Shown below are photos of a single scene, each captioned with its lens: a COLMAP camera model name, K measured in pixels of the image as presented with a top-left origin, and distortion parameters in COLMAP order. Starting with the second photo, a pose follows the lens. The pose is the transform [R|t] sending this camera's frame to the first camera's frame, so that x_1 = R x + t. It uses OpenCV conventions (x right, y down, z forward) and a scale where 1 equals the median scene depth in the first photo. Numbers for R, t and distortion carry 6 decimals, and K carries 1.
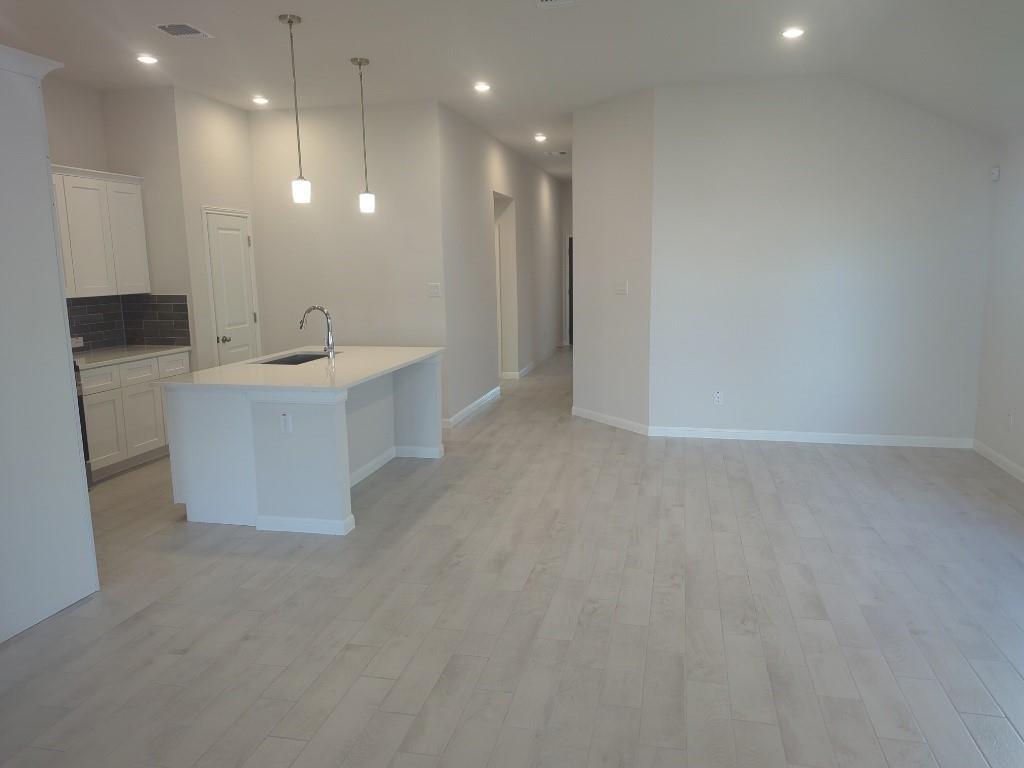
lens RADIAL K [[728.6, 0, 526.9], [0, 728.6, 382.5], [0, 0, 1]] dist [0.050785, -0.043440]
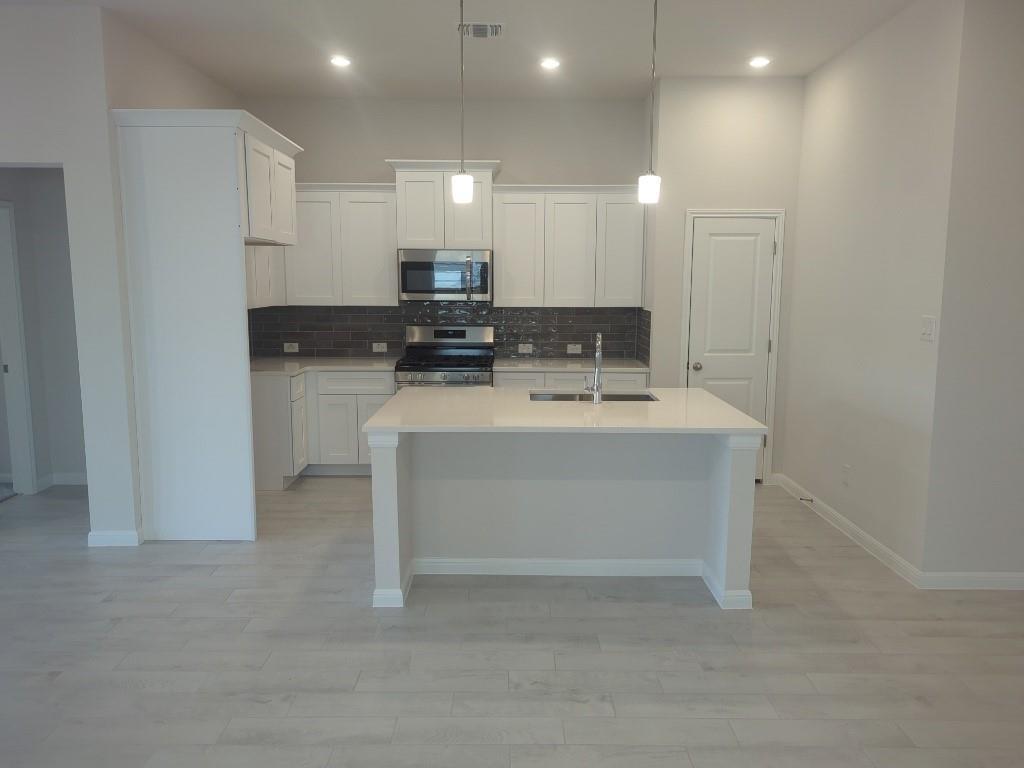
lens RADIAL K [[722.0, 0, 510.6], [0, 722.0, 376.6], [0, 0, 1]] dist [0.025562, -0.001532]
pose [[0.200832, 0.145639, -0.968739, 0.464927], [-0.165239, 0.979754, 0.113039, -0.141123], [0.965589, 0.137372, 0.220831, 0.819694]]
